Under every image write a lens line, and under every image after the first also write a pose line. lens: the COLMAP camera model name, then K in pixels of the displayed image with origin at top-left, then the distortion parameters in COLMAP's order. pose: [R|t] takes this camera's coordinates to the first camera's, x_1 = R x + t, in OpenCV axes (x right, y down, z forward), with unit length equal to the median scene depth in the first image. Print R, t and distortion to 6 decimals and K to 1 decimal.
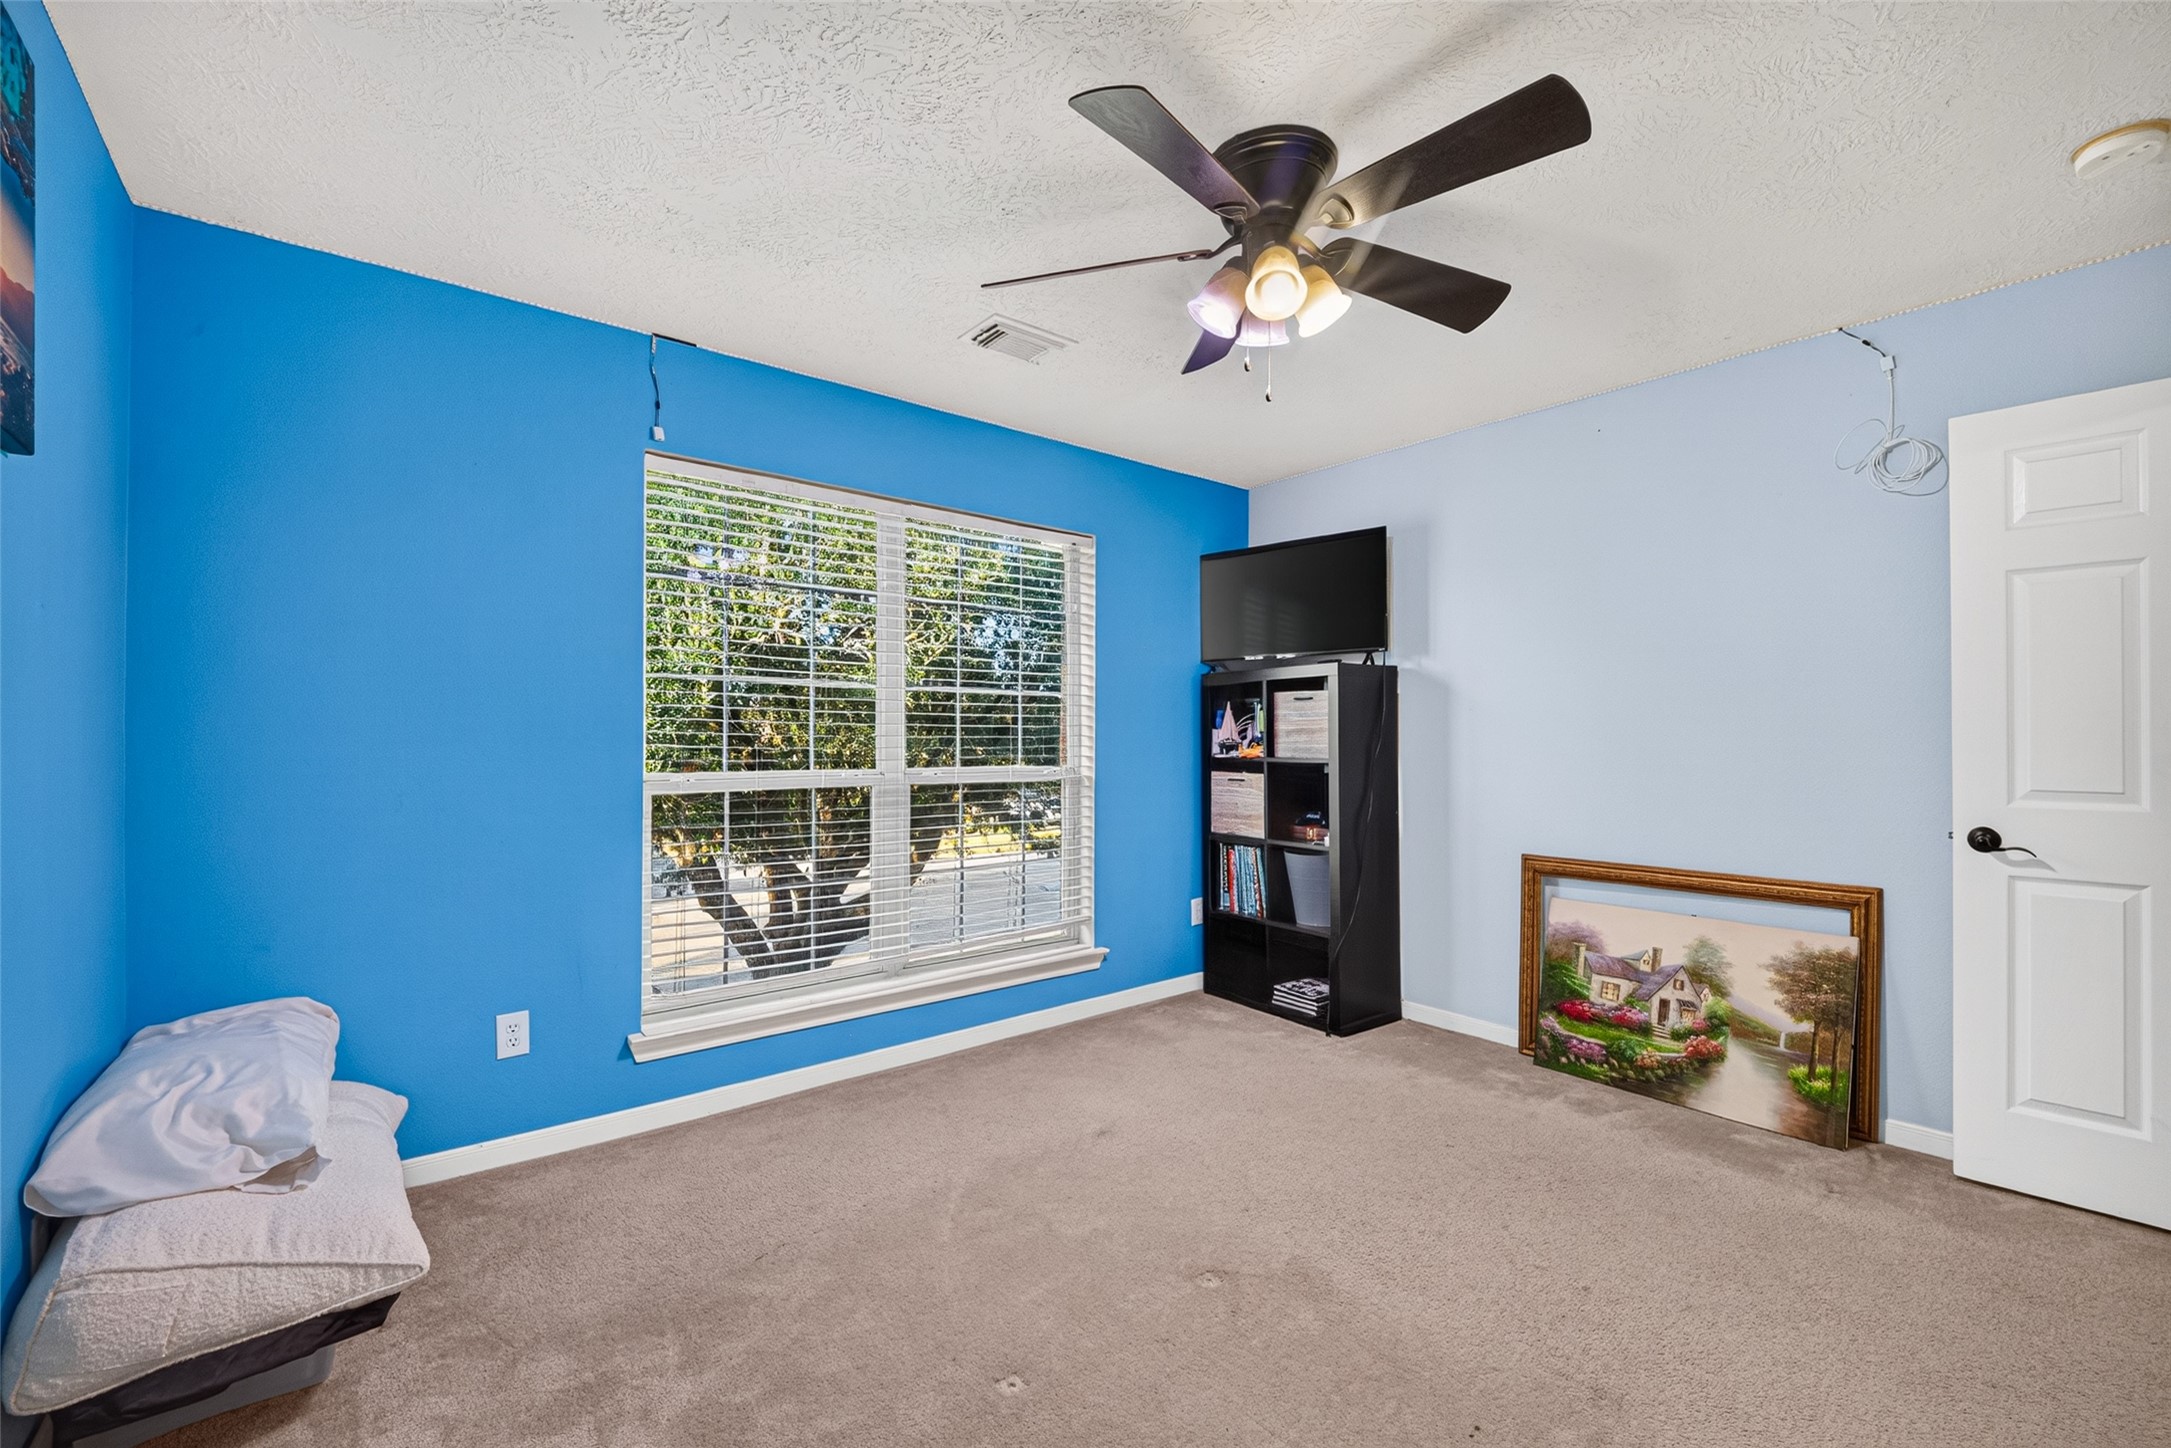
lens RADIAL K [[888.2, 0, 1089.3], [0, 888.2, 734.3], [0, 0, 1]] dist [-0.022942, -0.000369]
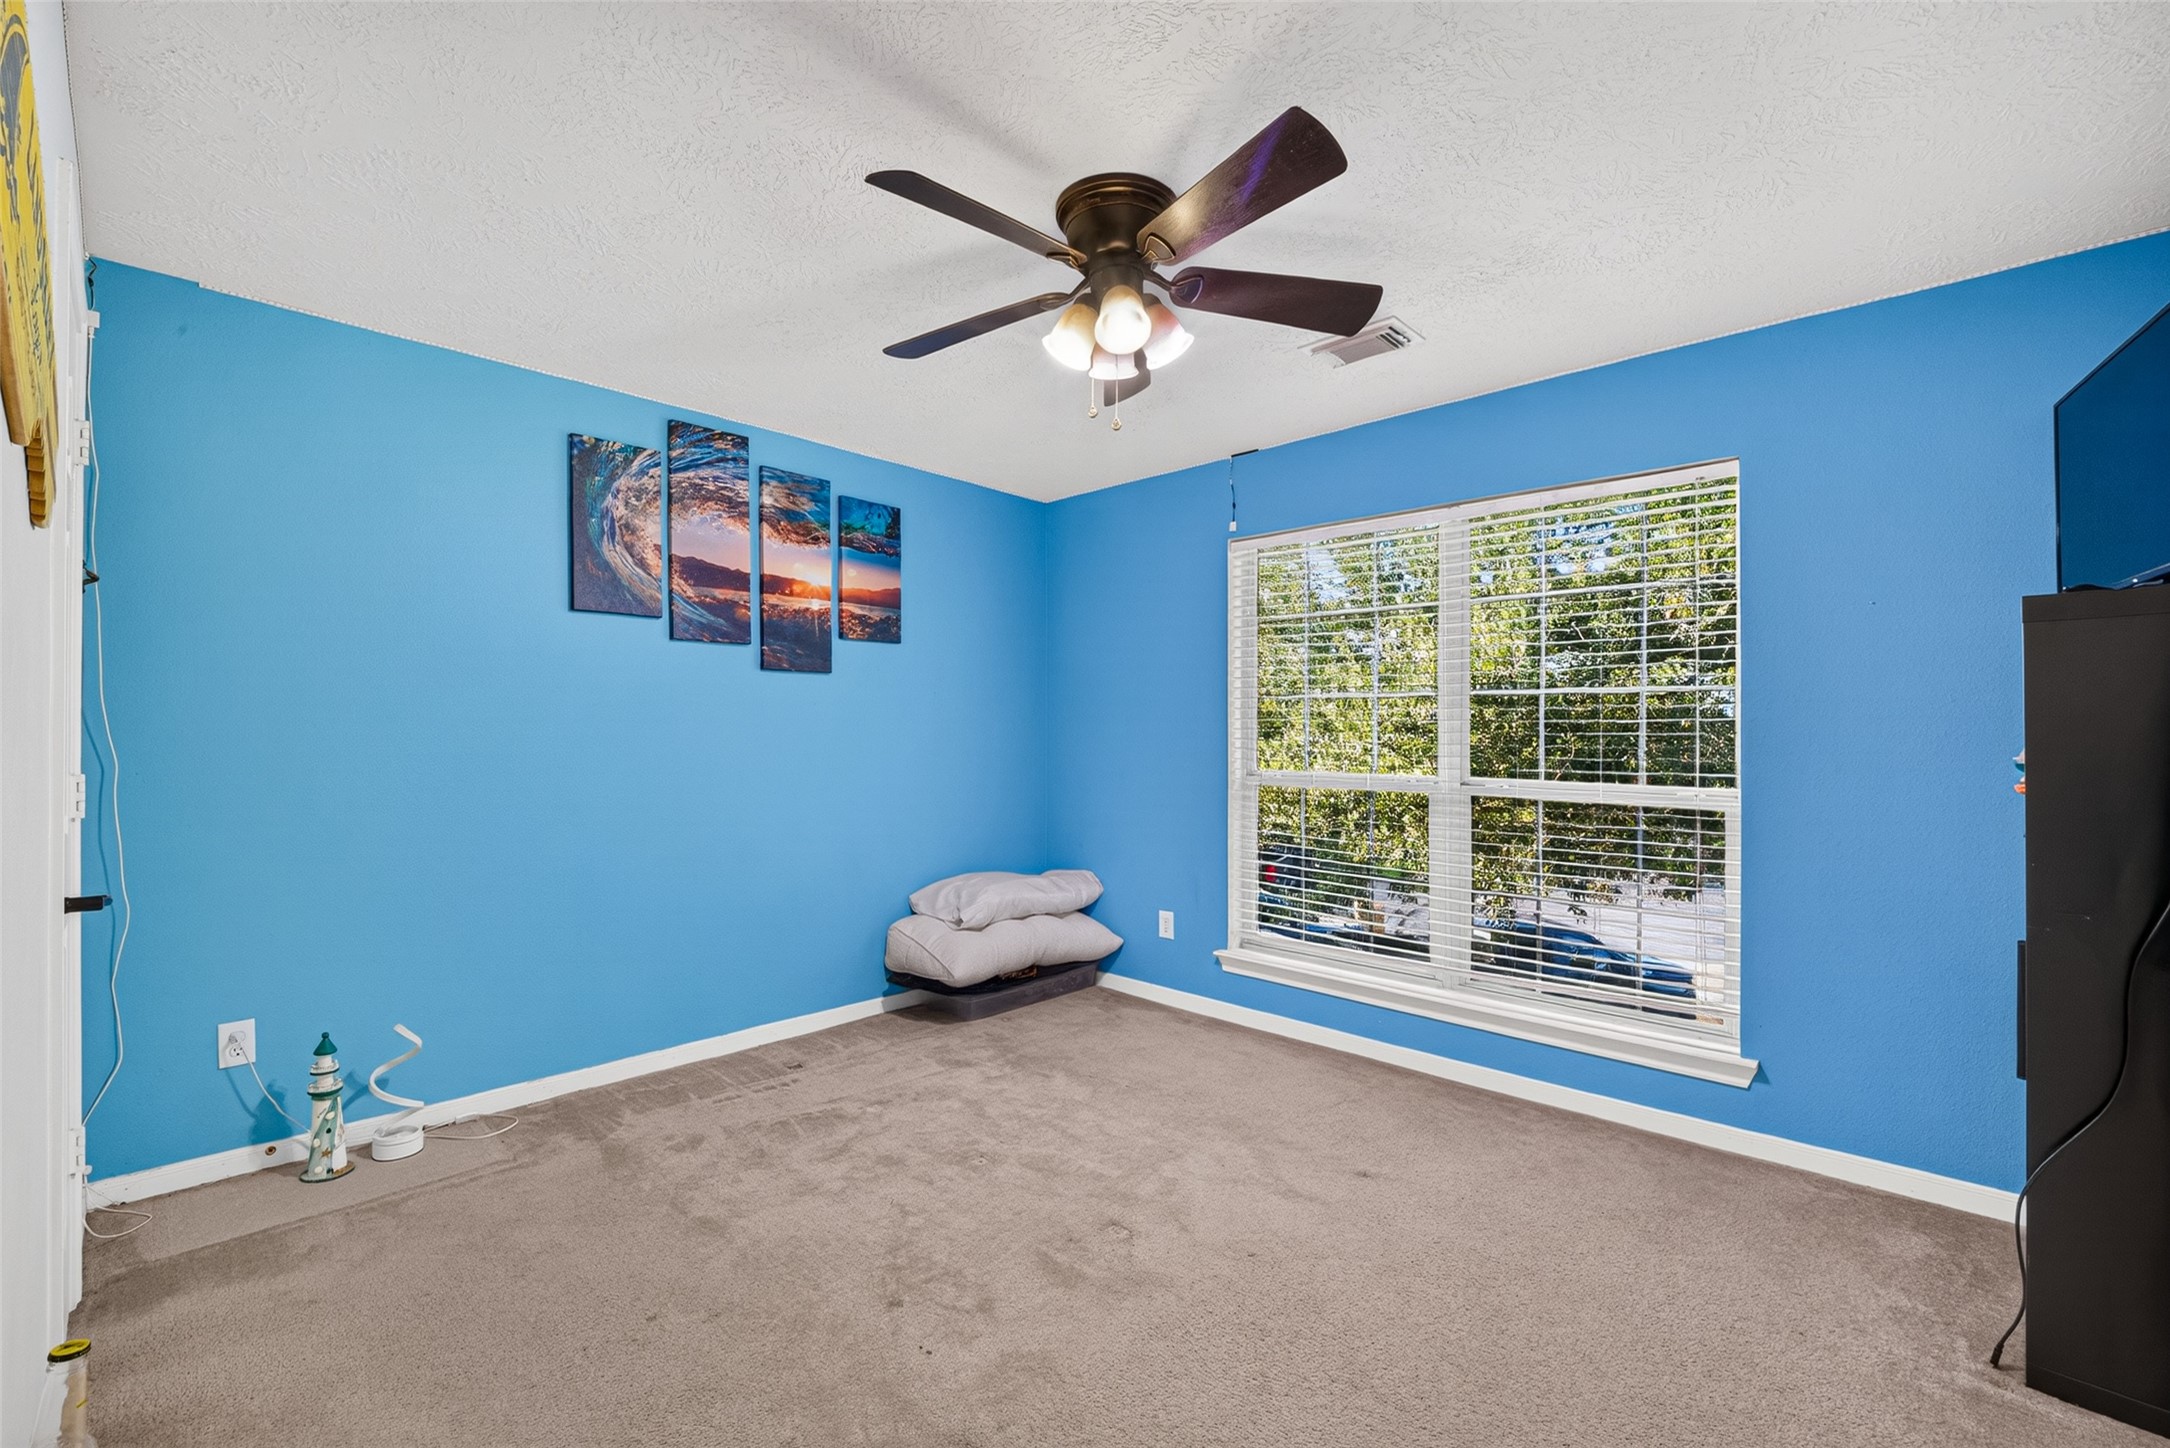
lens RADIAL K [[910.6, 0, 1094.7], [0, 910.6, 746.0], [0, 0, 1]] dist [-0.012385, -0.000471]
pose [[0.141469, 0.008507, -0.989906, 0.721216], [-0.008449, 0.999937, 0.007386, -0.001174], [0.989907, 0.007319, 0.141532, 0.457100]]
